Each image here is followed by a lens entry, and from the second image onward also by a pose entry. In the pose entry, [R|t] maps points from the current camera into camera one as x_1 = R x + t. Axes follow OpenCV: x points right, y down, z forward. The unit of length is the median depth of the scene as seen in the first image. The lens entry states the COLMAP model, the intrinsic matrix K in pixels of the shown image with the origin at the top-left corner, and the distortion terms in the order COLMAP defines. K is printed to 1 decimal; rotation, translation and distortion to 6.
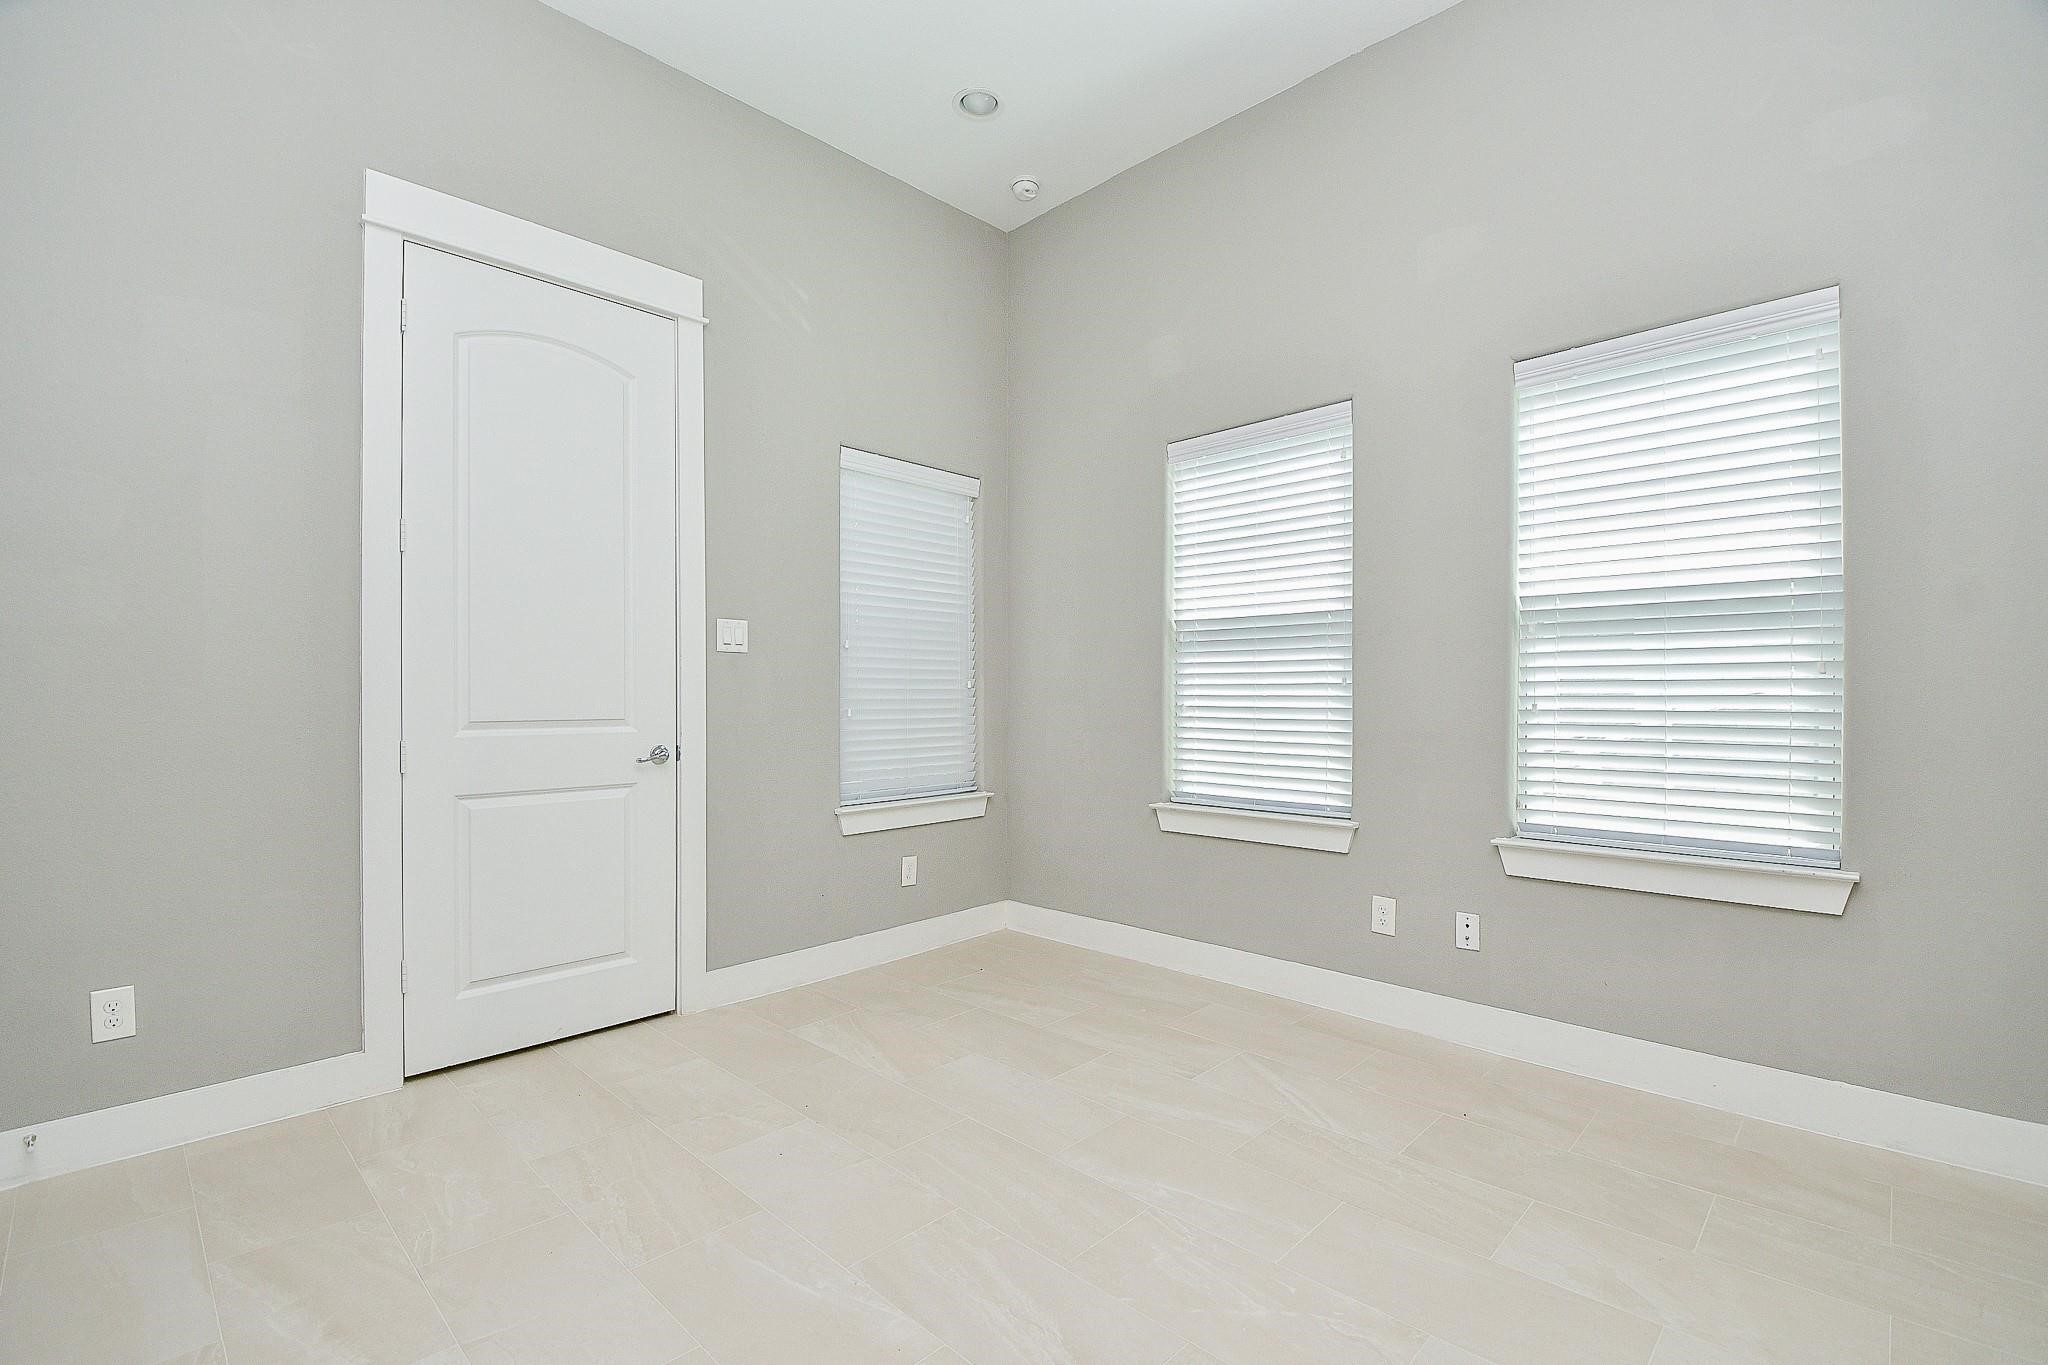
lens RADIAL K [[911.0, 0, 1024.0], [0, 911.0, 682.5], [0, 0, 1]] dist [0.001851, -0.000153]
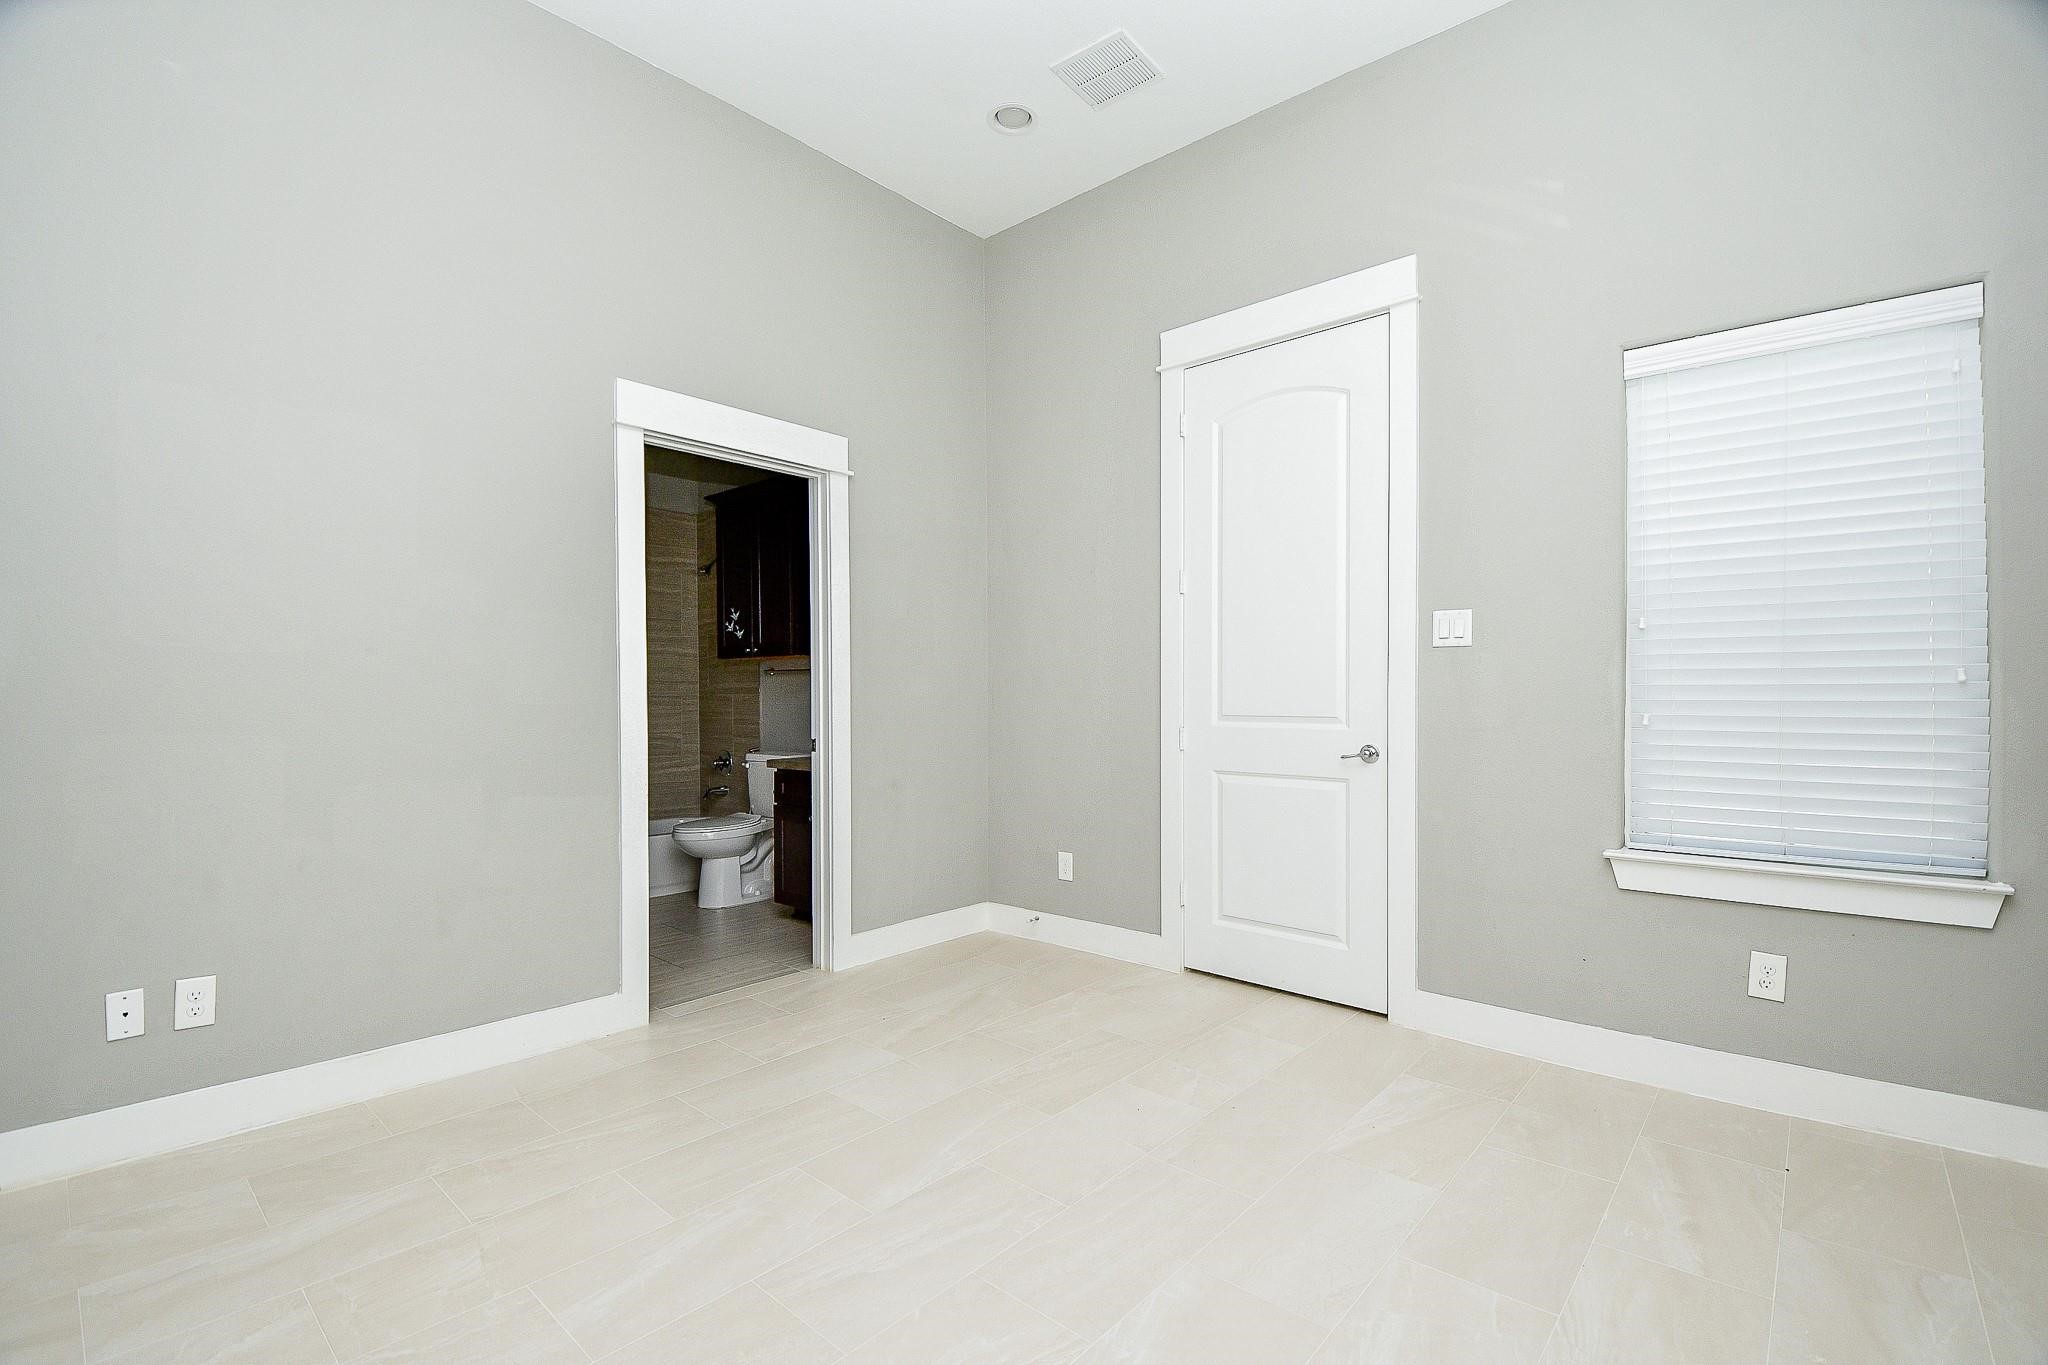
lens RADIAL K [[895.2, 0, 1024.0], [0, 895.2, 682.5], [0, 0, 1]] dist [-0.000300, -0.000021]
pose [[0.055683, -0.009532, -0.998403, 0.563972], [0.016434, 0.999828, -0.008629, 0.002627], [0.998313, -0.015928, 0.055830, 0.559306]]
